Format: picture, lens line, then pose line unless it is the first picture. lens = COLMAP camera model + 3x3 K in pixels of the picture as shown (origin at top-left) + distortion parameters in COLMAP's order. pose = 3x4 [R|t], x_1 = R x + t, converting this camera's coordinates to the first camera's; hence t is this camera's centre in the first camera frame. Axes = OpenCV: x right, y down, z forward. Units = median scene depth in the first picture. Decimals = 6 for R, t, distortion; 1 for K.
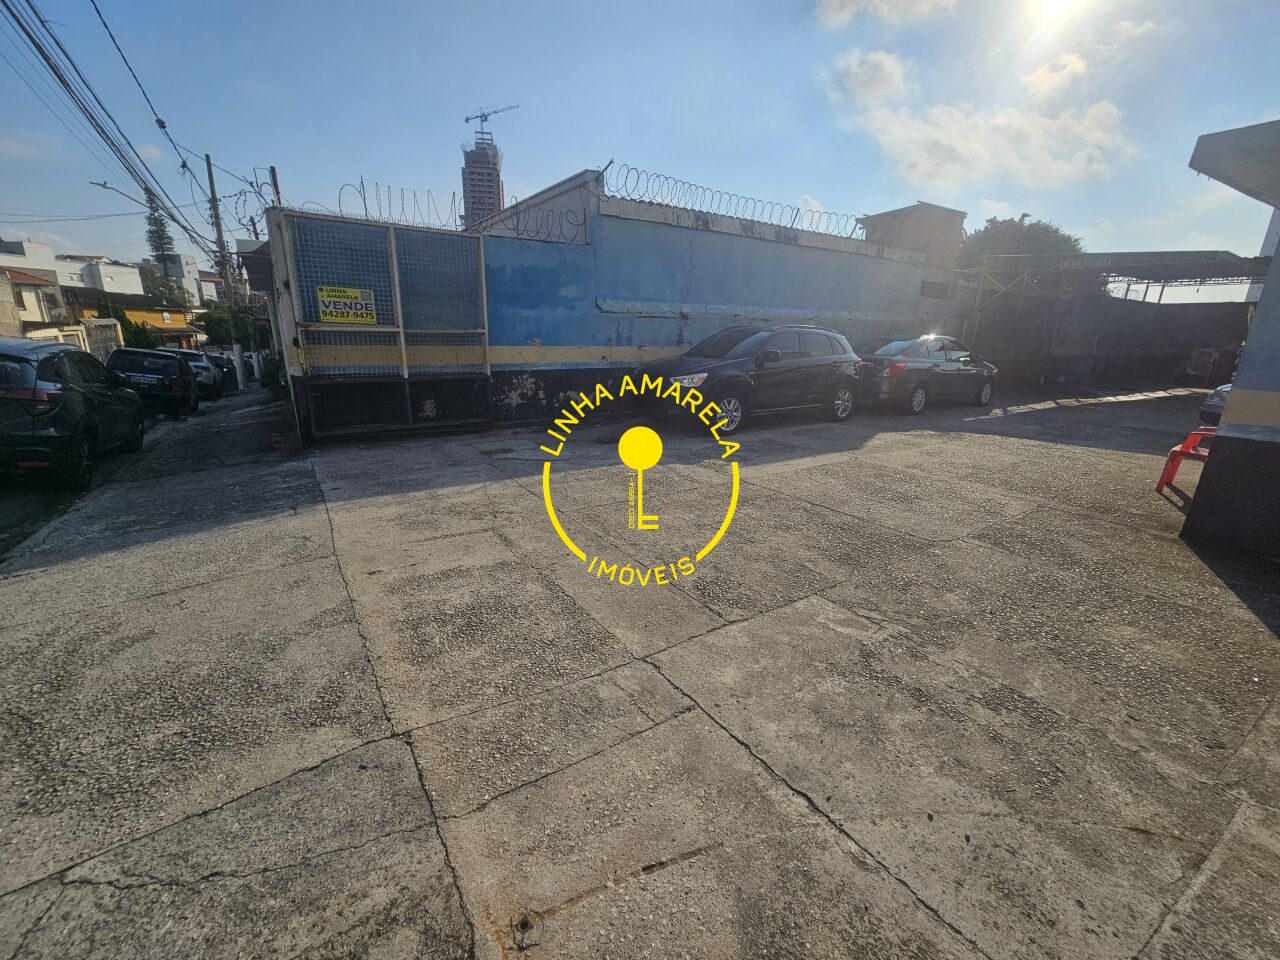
lens RADIAL K [[520.6, 0, 636.9], [0, 520.6, 481.4], [0, 0, 1]] dist [-0.000731, -0.000212]
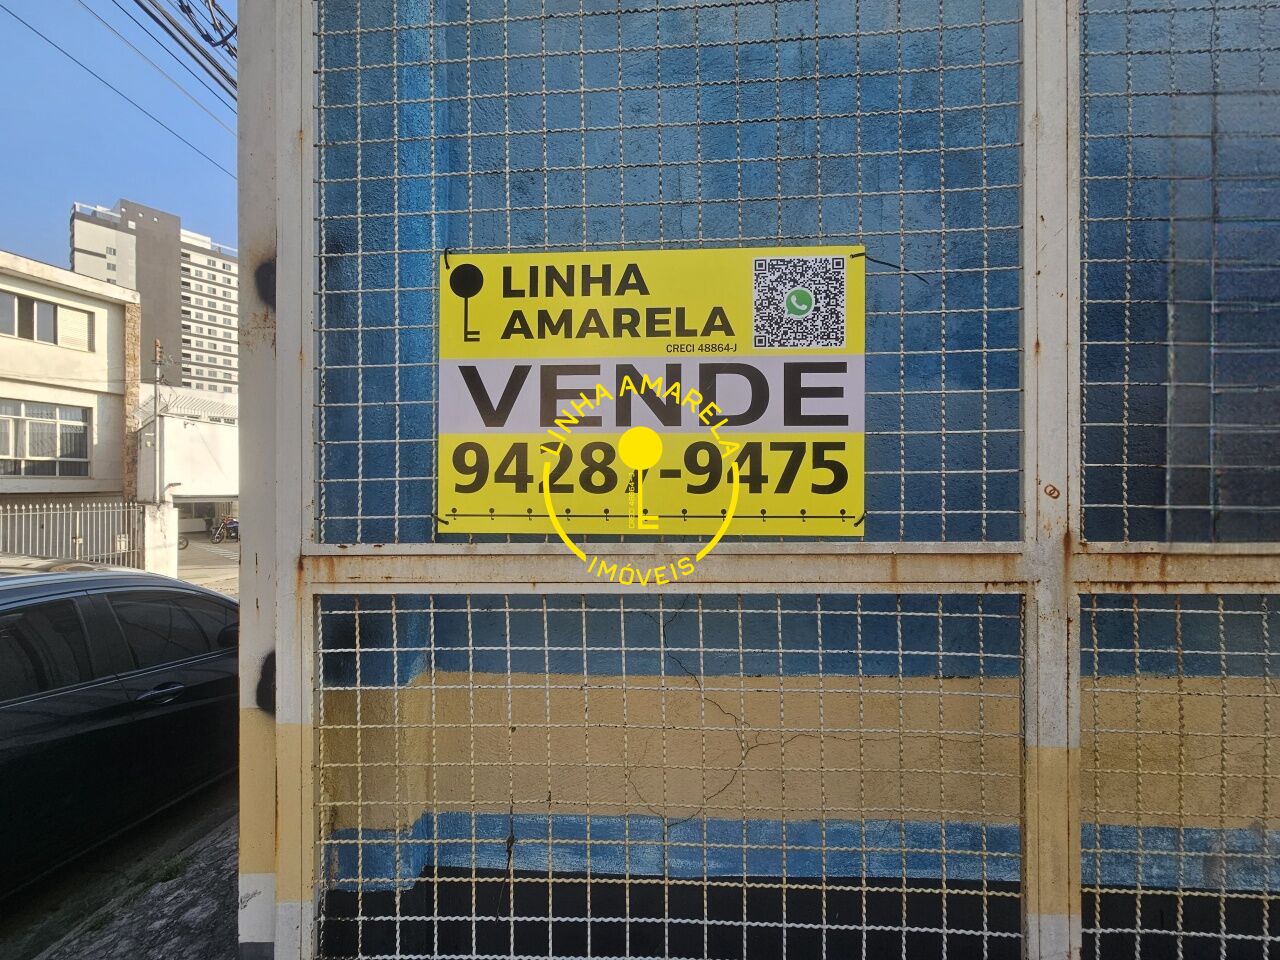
lens RADIAL K [[520.6, 0, 643.9], [0, 520.6, 477.0], [0, 0, 1]] dist [-0.000731, -0.000212]
pose [[0.772461, -0.032653, -0.634222, -0.485718], [-0.142630, 0.964244, -0.223362, -0.295027], [0.618838, 0.262998, 0.740183, 0.922946]]
